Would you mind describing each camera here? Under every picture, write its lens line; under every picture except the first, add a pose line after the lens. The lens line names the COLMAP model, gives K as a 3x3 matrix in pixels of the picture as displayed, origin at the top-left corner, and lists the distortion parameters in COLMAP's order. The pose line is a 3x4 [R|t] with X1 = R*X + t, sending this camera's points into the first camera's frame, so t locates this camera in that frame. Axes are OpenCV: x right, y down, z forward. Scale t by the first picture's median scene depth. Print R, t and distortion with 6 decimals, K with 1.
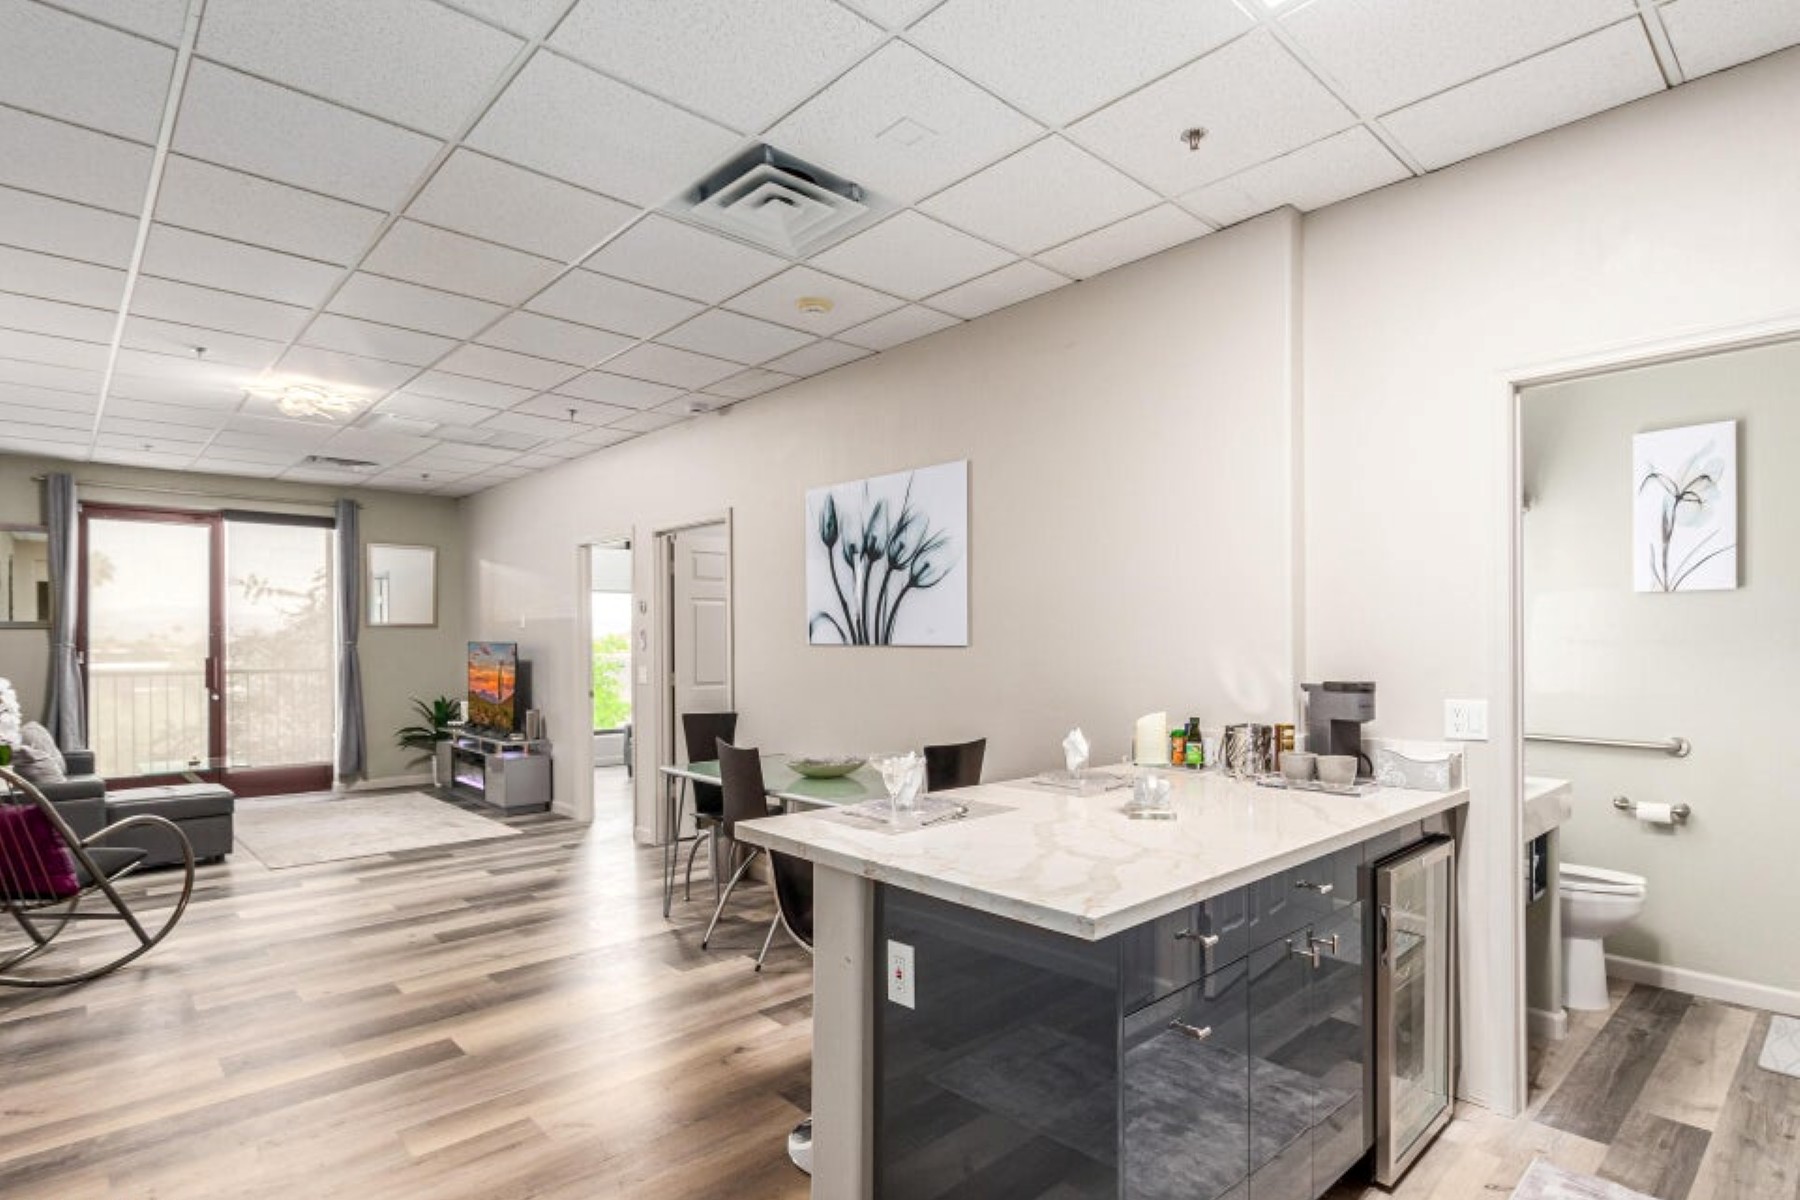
lens RADIAL K [[907.7, 0, 895.5], [0, 907.7, 644.8], [0, 0, 1]] dist [0.006711, 0.000645]
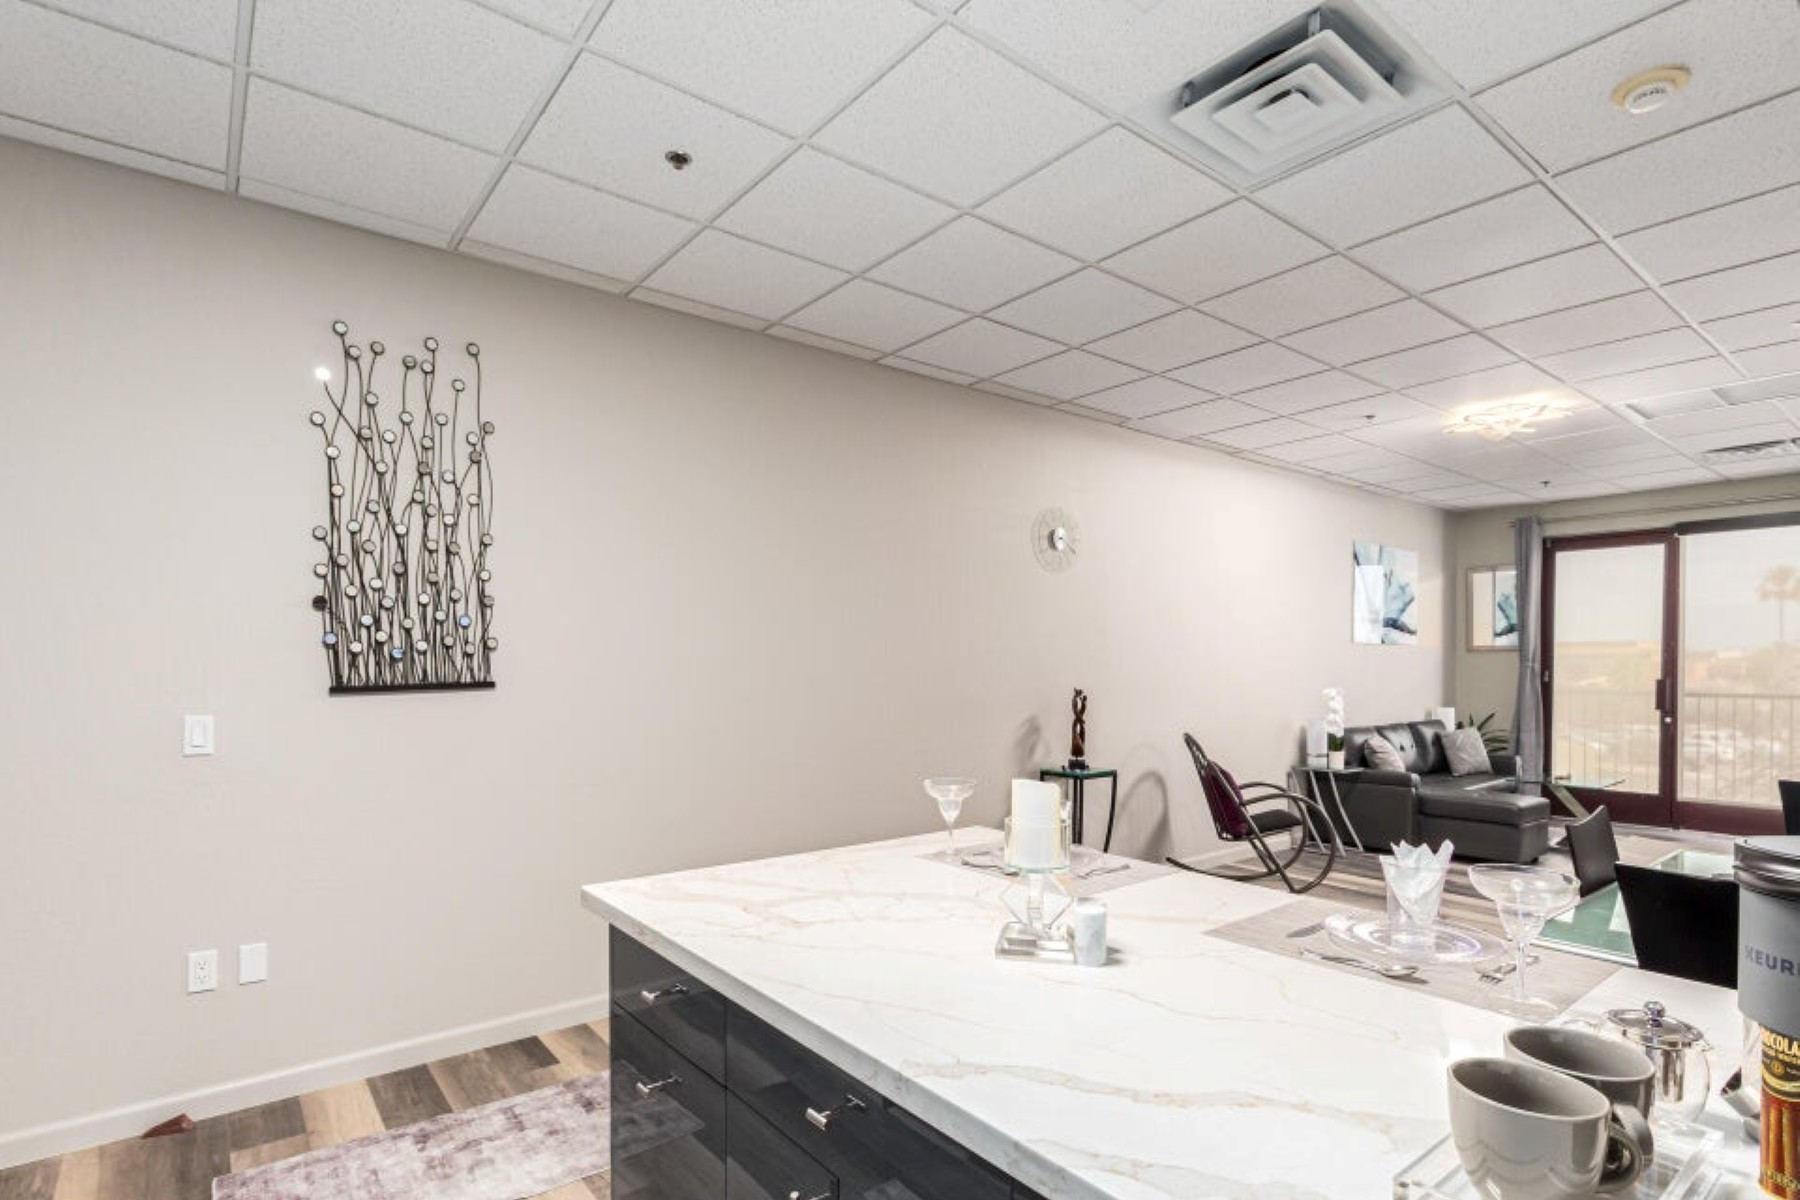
lens RADIAL K [[883.3, 0, 905.0], [0, 883.3, 675.5], [0, 0, 1]] dist [-0.004096, -0.000842]
pose [[-0.092088, 0.015631, -0.995628, 0.275321], [-0.004840, 0.999858, 0.016146, -0.000831], [0.995739, 0.006305, -0.092000, 0.310295]]
